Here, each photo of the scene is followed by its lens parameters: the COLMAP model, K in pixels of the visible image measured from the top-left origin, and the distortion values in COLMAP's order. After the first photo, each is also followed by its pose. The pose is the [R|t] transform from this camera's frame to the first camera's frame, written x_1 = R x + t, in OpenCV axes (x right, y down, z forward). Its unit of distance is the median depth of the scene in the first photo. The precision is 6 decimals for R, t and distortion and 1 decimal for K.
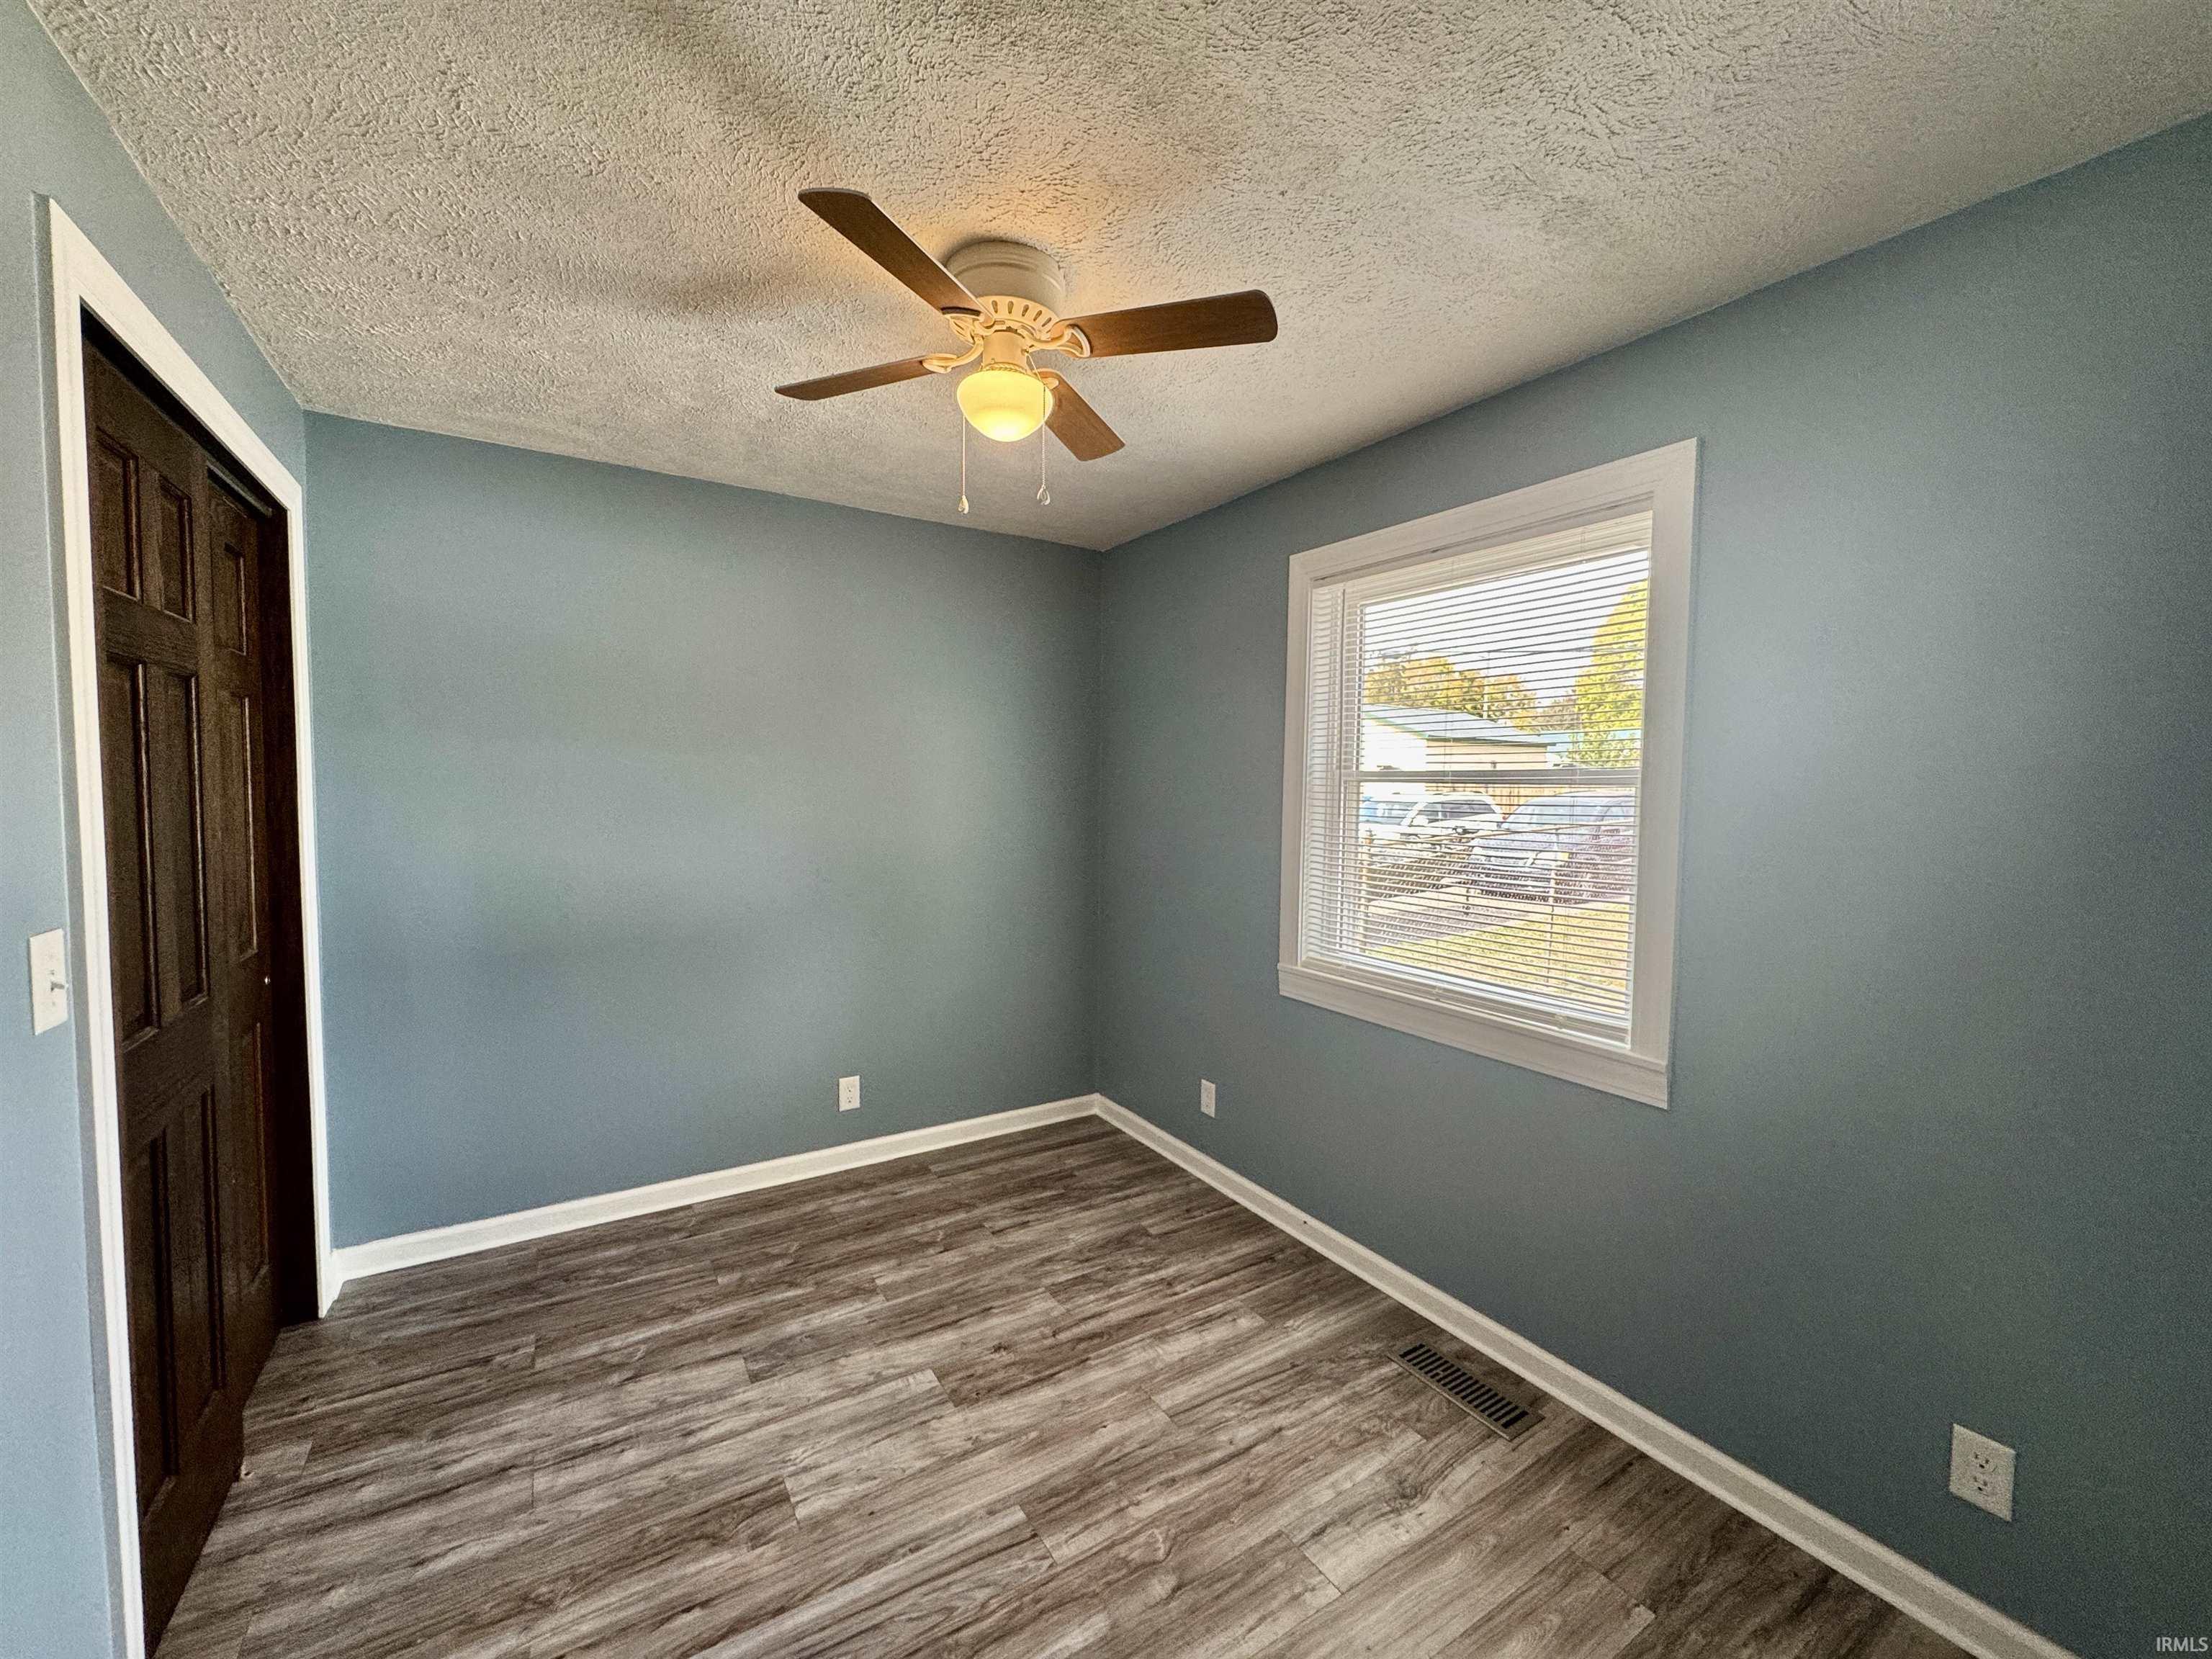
lens RADIAL K [[885.7, 0, 1106.5], [0, 885.7, 827.2], [0, 0, 1]] dist [-0.001298, -0.000262]
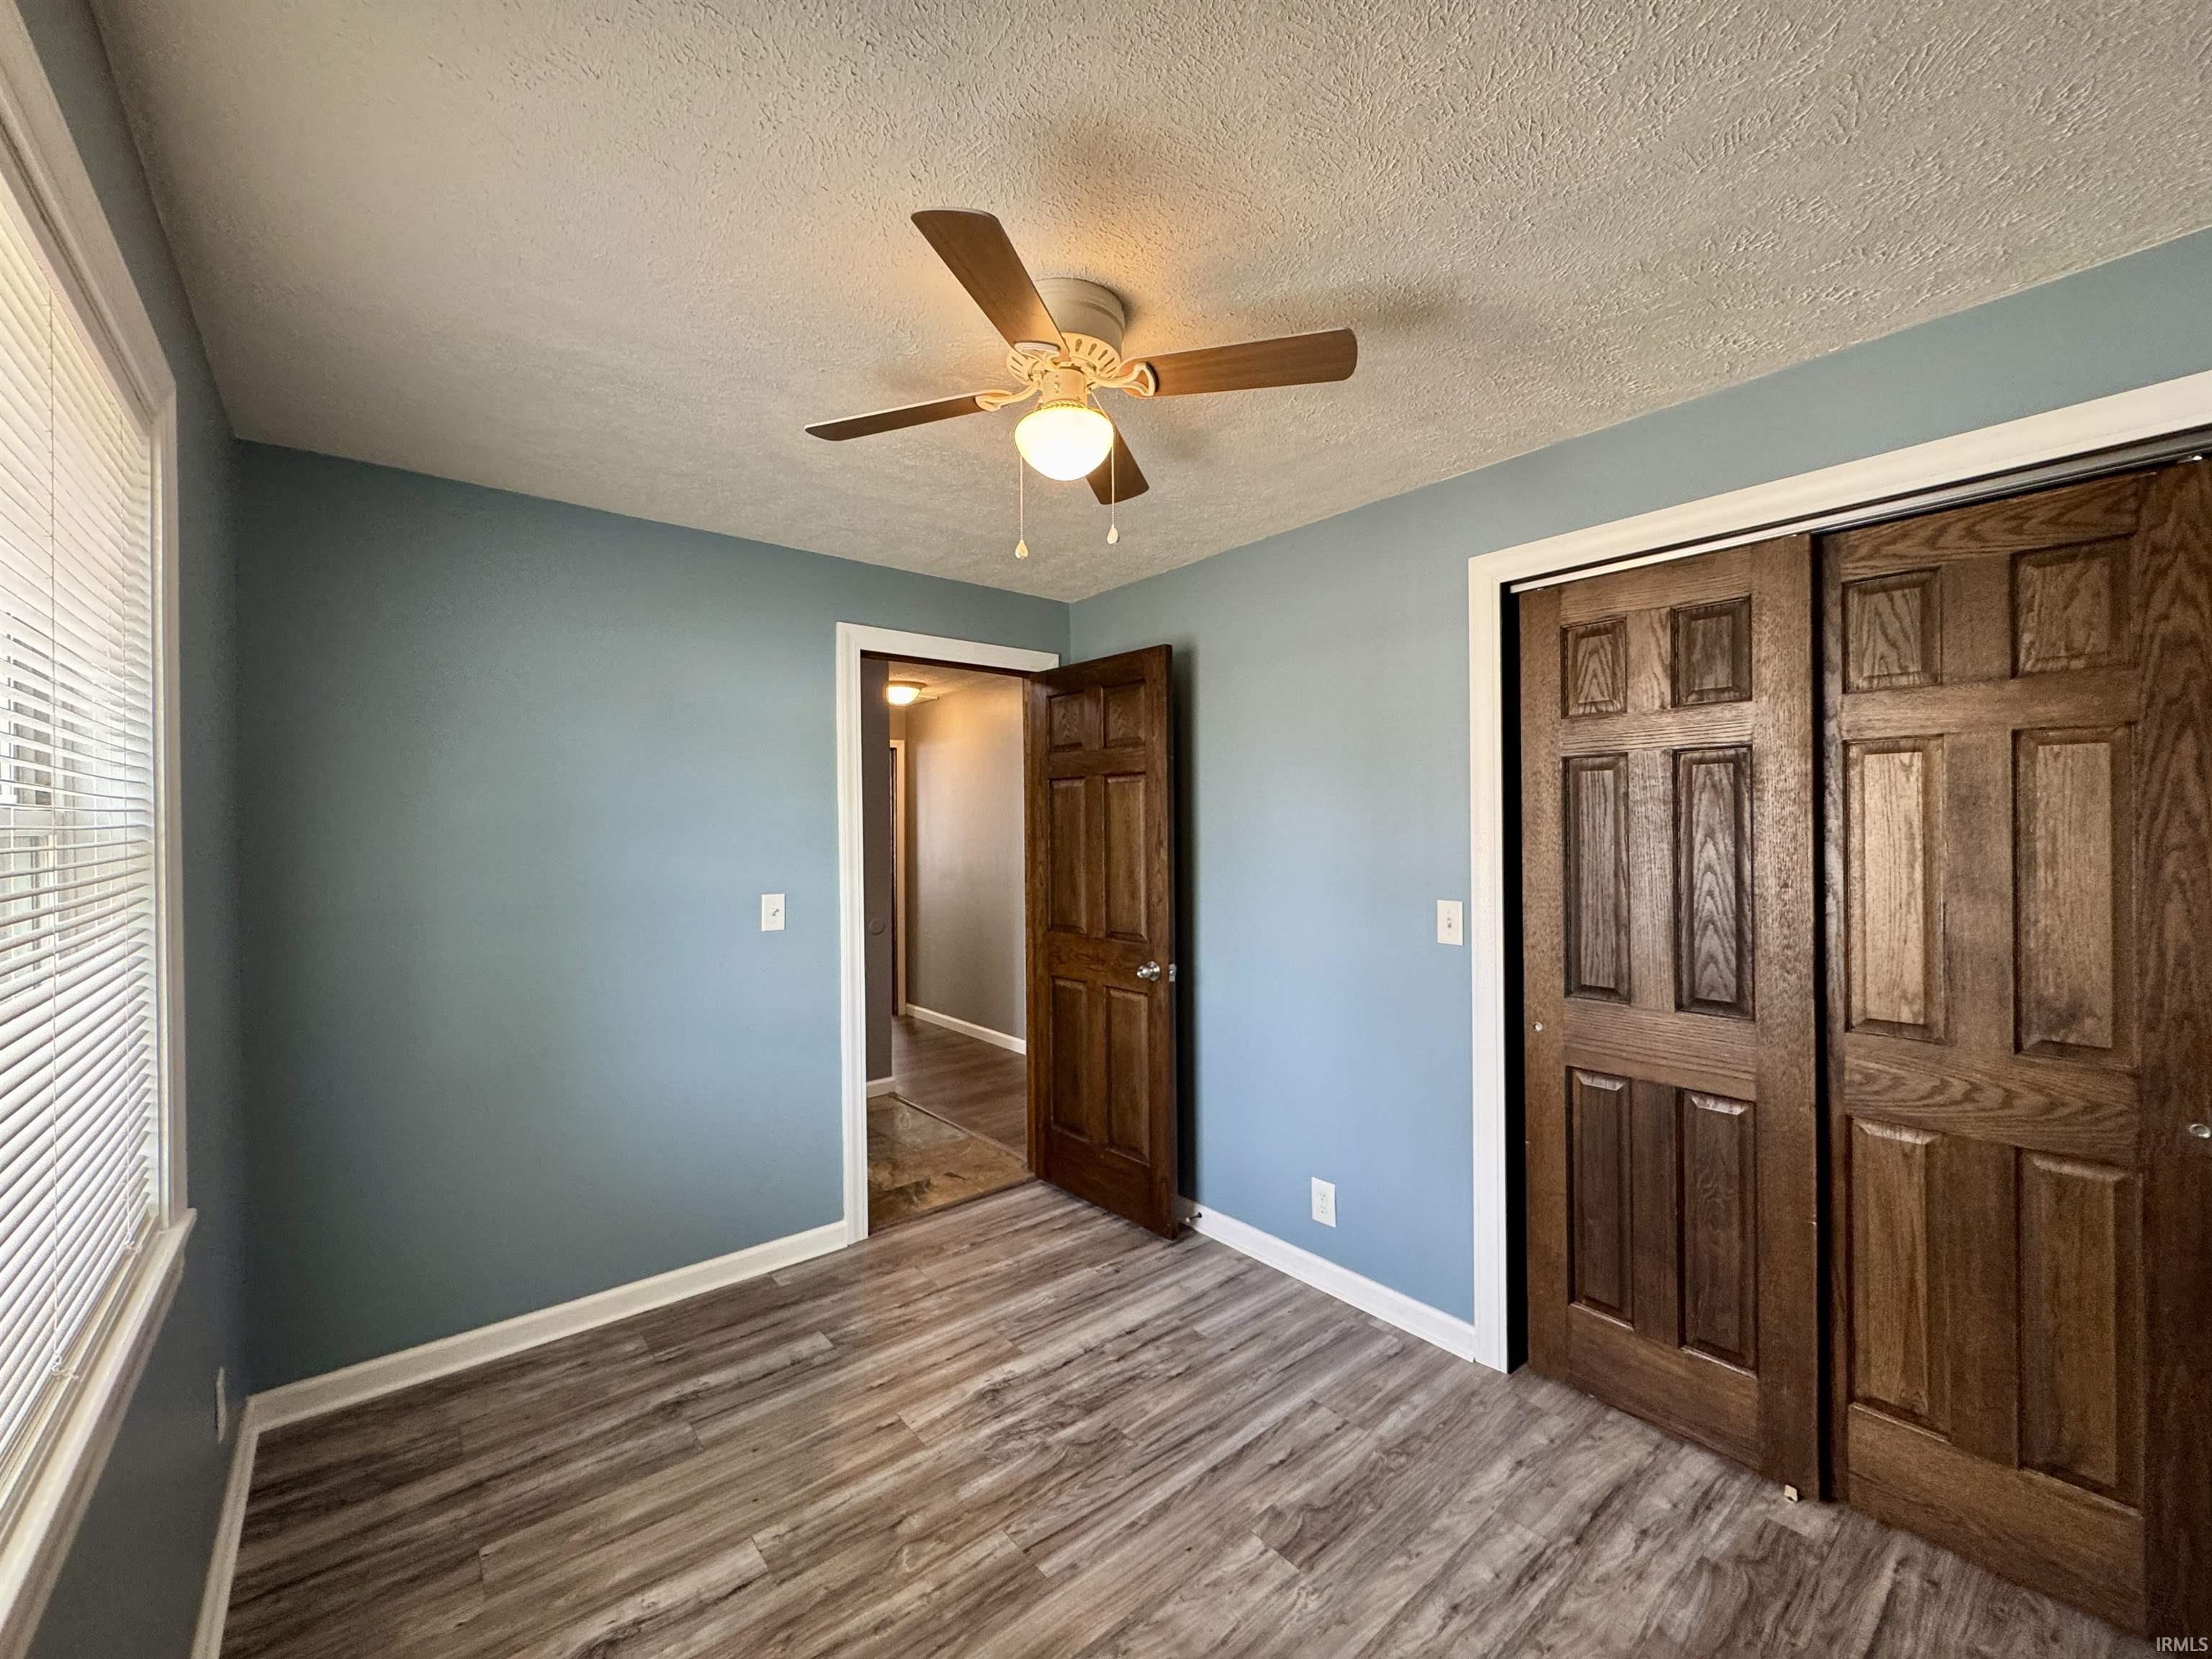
lens RADIAL K [[885.7, 0, 1106.5], [0, 885.7, 827.2], [0, 0, 1]] dist [-0.001298, -0.000262]
pose [[-0.991623, -0.002784, -0.129139, -0.037045], [-0.009346, 0.998693, 0.050240, -0.108510], [0.128830, 0.051026, -0.990353, 1.984221]]
